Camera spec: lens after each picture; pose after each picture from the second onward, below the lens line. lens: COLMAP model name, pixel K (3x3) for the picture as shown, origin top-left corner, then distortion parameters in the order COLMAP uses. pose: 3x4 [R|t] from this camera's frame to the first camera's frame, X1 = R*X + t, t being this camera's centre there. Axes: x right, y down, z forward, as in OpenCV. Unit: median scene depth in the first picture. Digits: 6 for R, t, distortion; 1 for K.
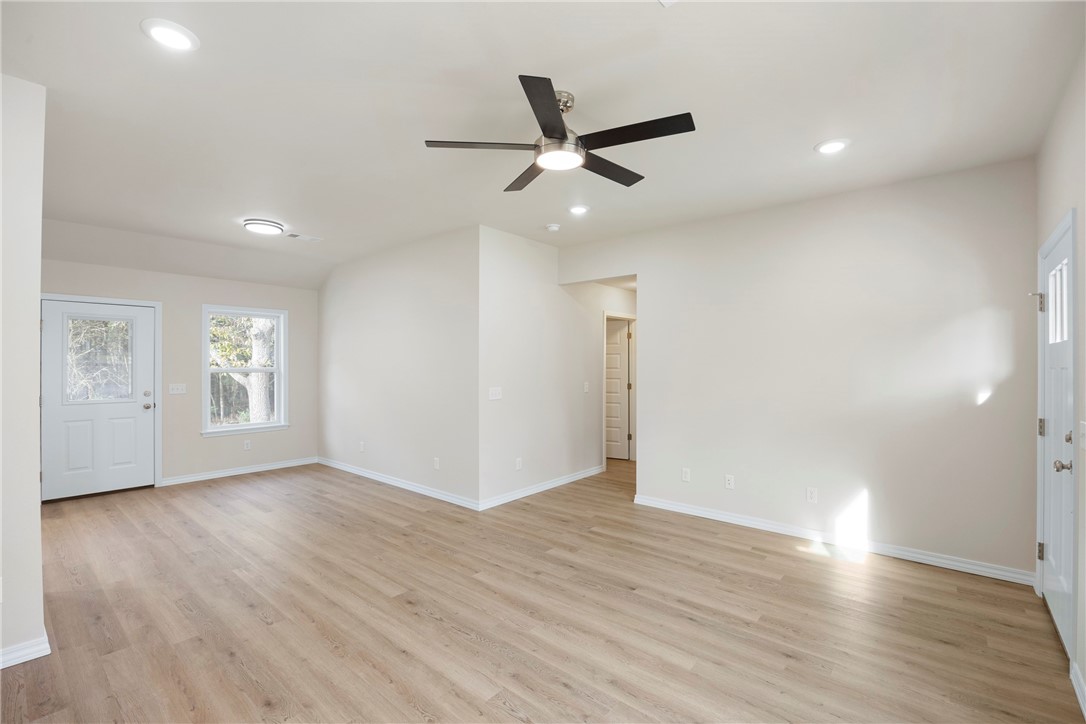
lens RADIAL K [[478.7, 0, 540.2], [0, 478.7, 360.4], [0, 0, 1]] dist [-0.002612, 0.000405]
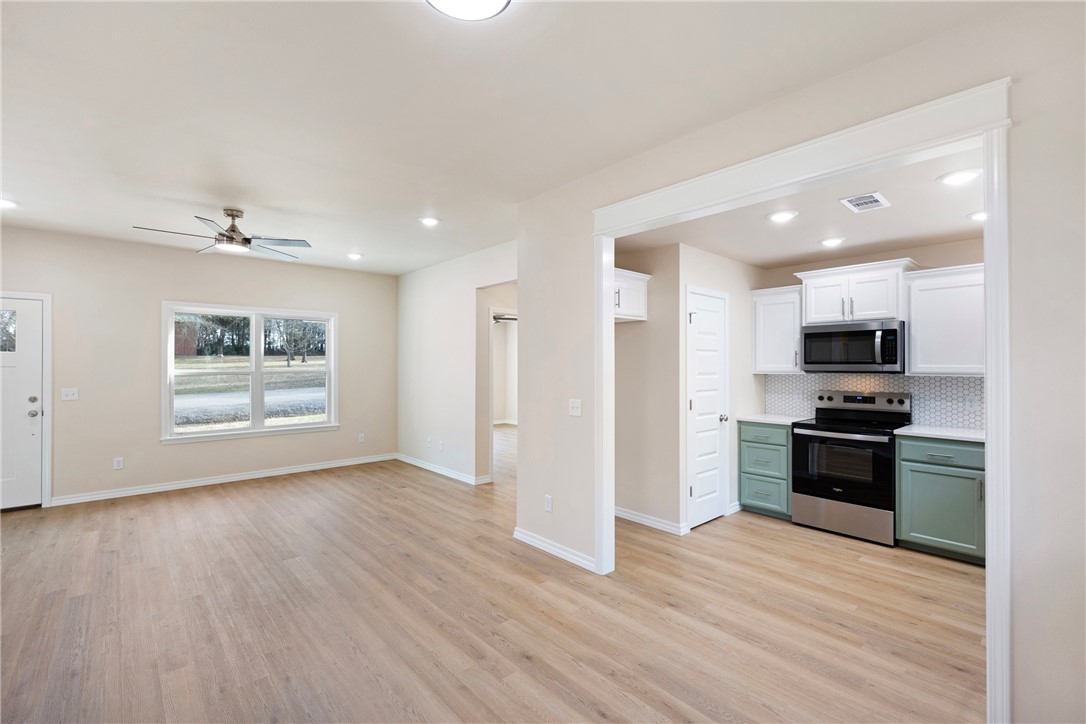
lens RADIAL K [[478.7, 0, 546.0], [0, 478.7, 361.1], [0, 0, 1]] dist [-0.002612, 0.000405]
pose [[-0.991605, 0.000099, 0.129304, -0.608170], [-0.001635, 0.999910, -0.013307, 0.005767], [-0.129294, -0.013406, -0.991516, 1.193991]]
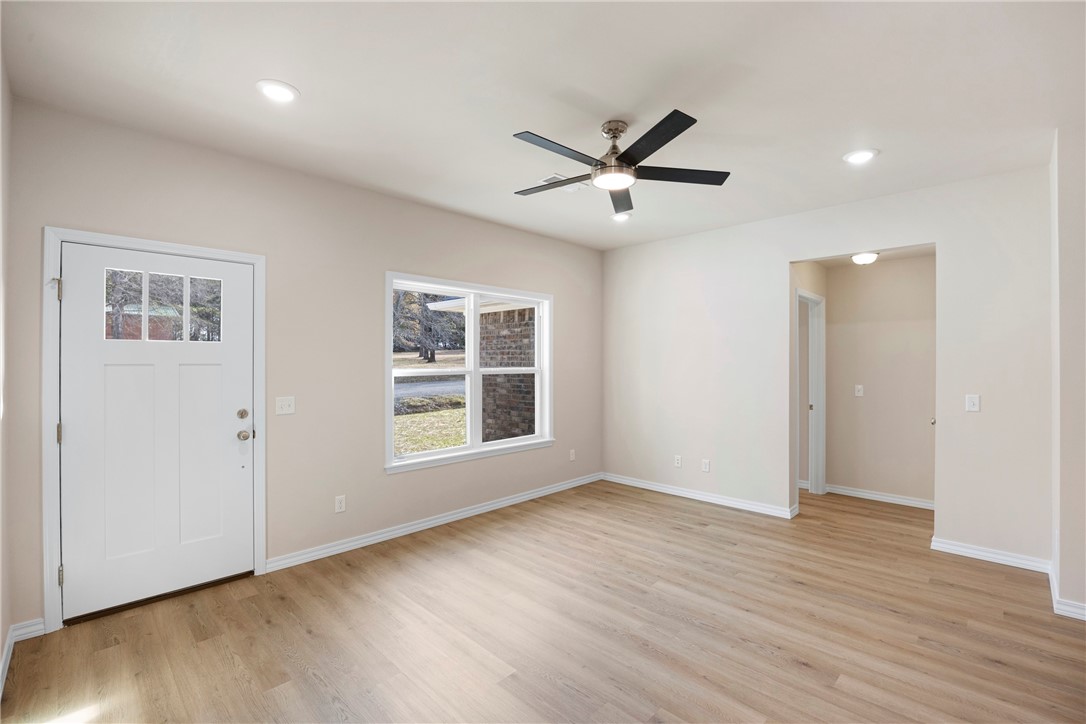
lens RADIAL K [[478.7, 0, 547.3], [0, 478.7, 367.0], [0, 0, 1]] dist [-0.002612, 0.000405]
pose [[-0.997896, -0.001485, 0.064816, 0.056690], [-0.001397, 0.999998, 0.001399, 0.007799], [-0.064818, 0.001305, -0.997896, 0.992771]]
